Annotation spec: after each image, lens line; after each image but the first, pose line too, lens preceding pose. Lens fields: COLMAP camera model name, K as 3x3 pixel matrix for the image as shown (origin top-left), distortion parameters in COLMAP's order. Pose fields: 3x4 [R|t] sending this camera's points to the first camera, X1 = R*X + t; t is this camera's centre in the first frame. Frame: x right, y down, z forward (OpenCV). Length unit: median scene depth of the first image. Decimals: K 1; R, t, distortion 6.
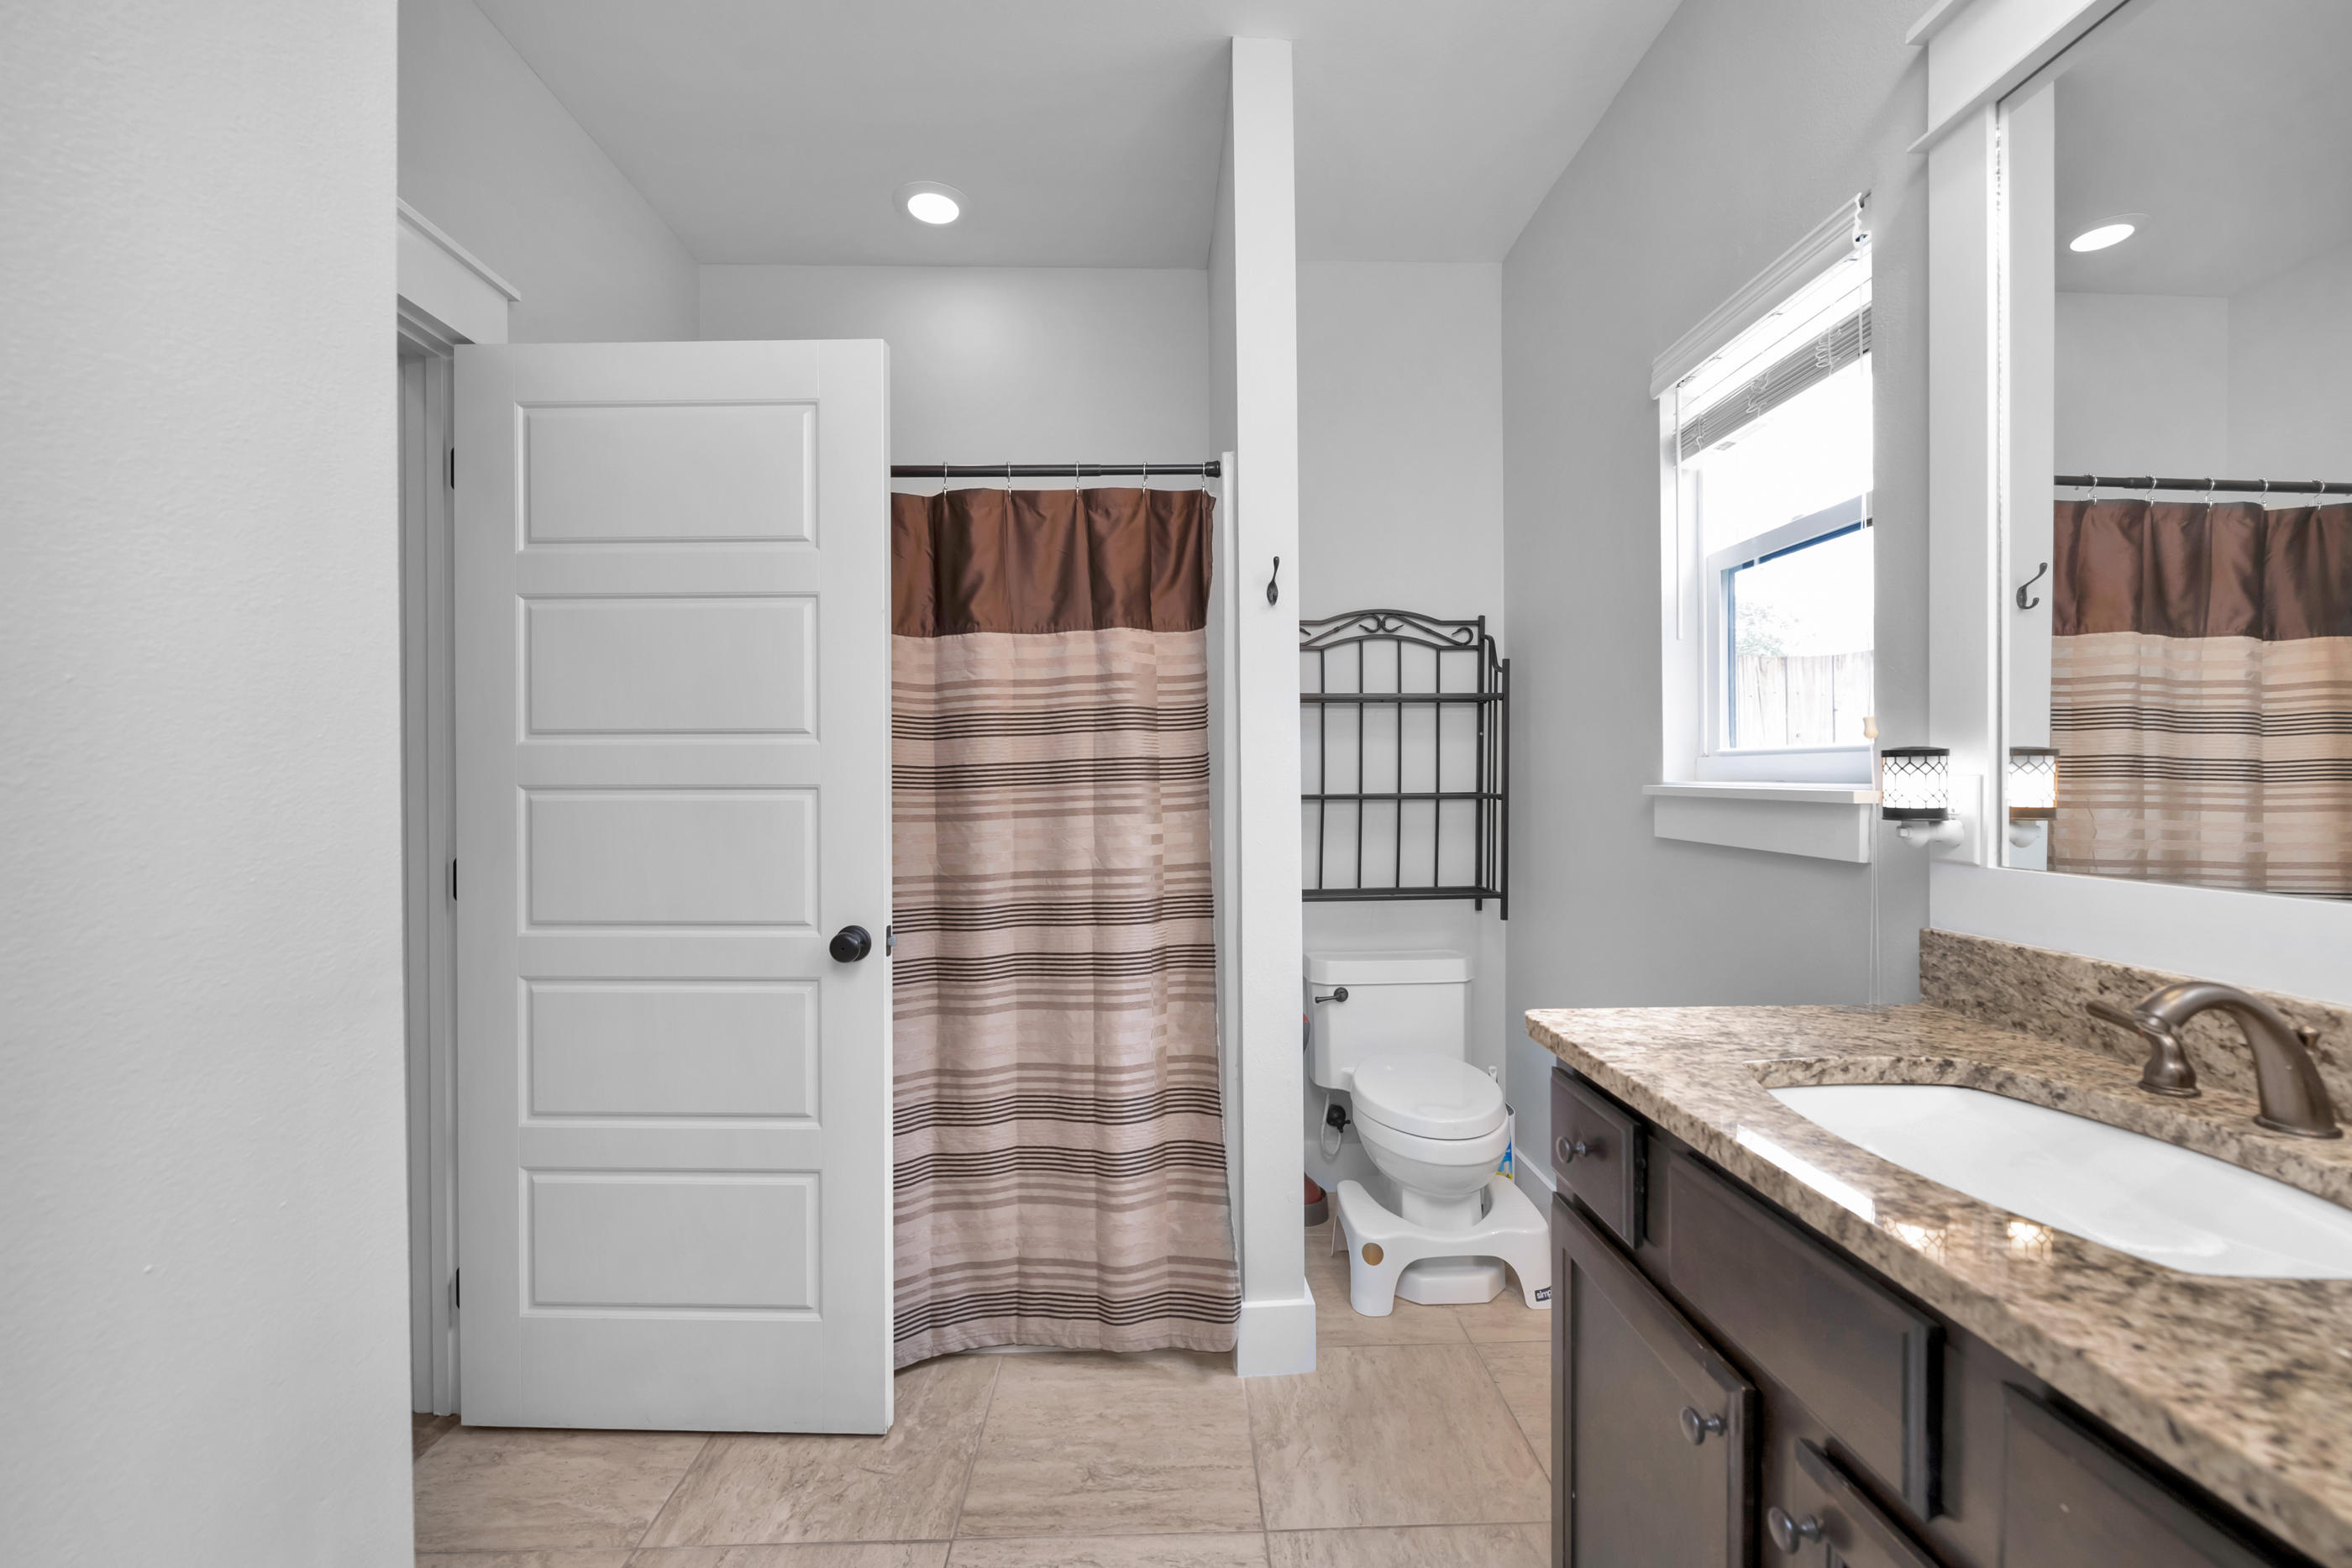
lens RADIAL K [[995.9, 0, 1168.2], [0, 995.9, 788.3], [0, 0, 1]] dist [0.002382, -0.003387]
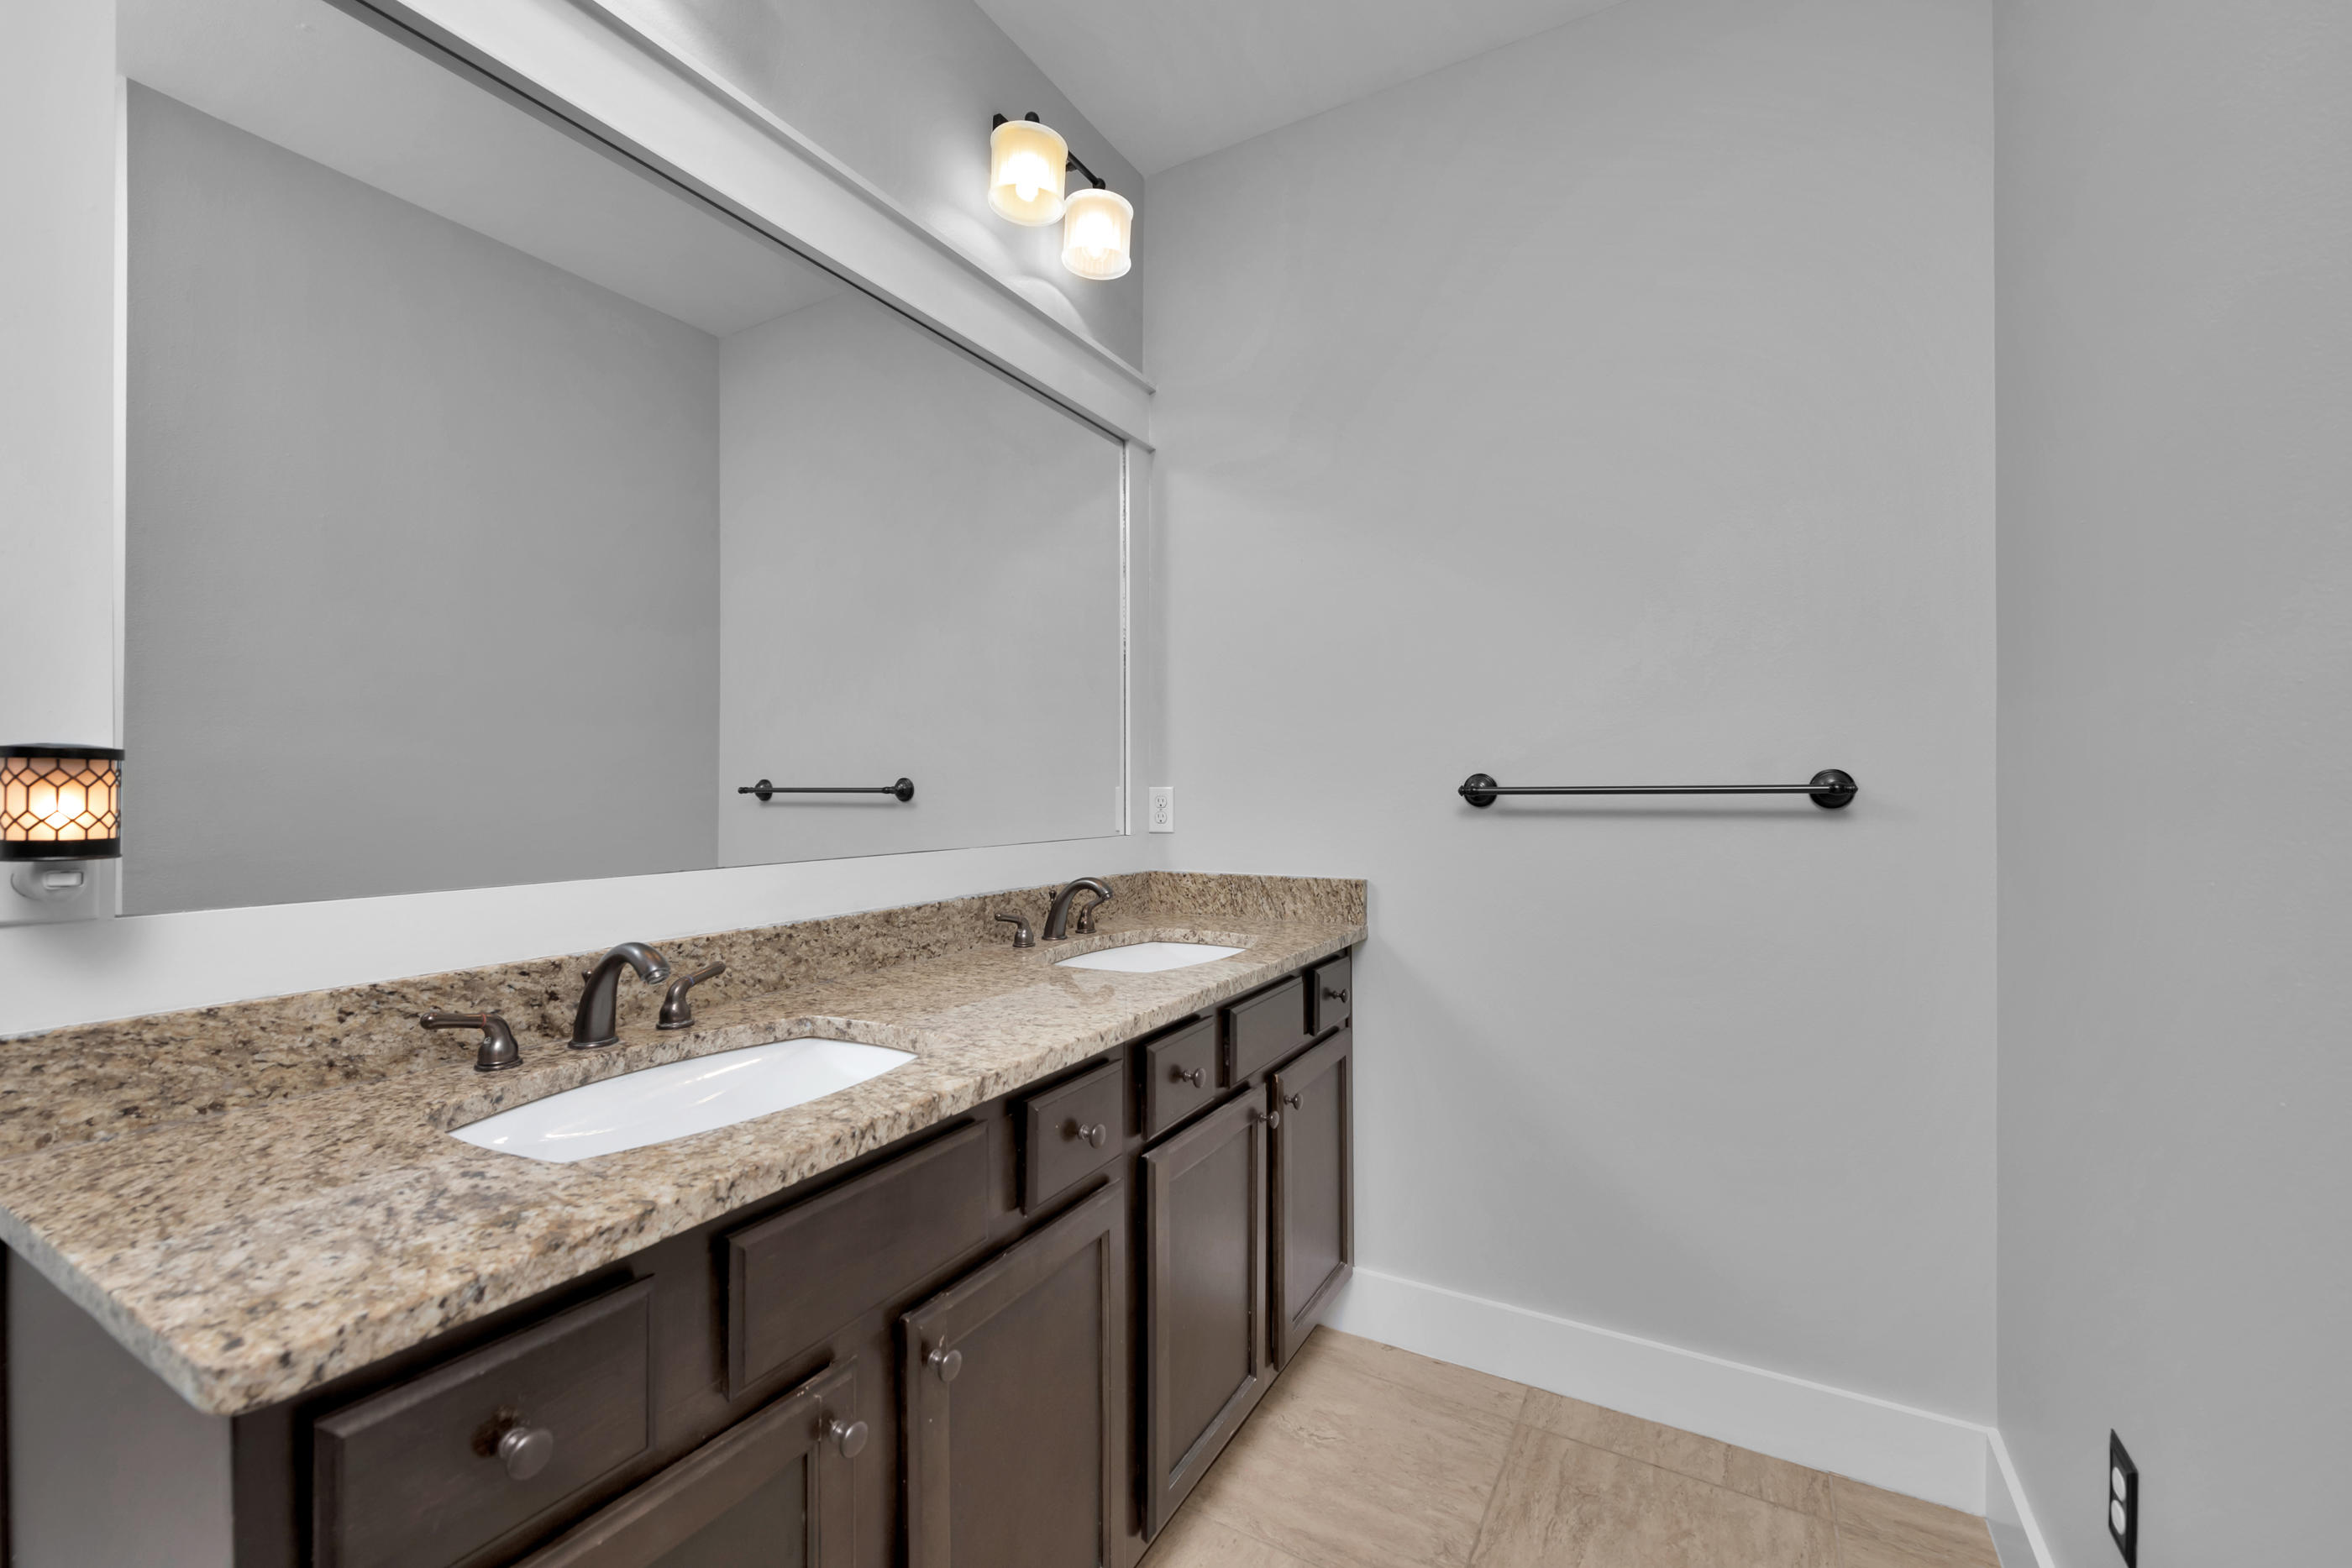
lens RADIAL K [[995.9, 0, 1177.9], [0, 995.9, 788.5], [0, 0, 1]] dist [0.002382, -0.003387]
pose [[-0.865357, 0.008069, 0.501090, -0.209053], [0.011659, 0.999924, 0.004033, -0.008214], [-0.501020, 0.009332, -0.865385, 1.364137]]
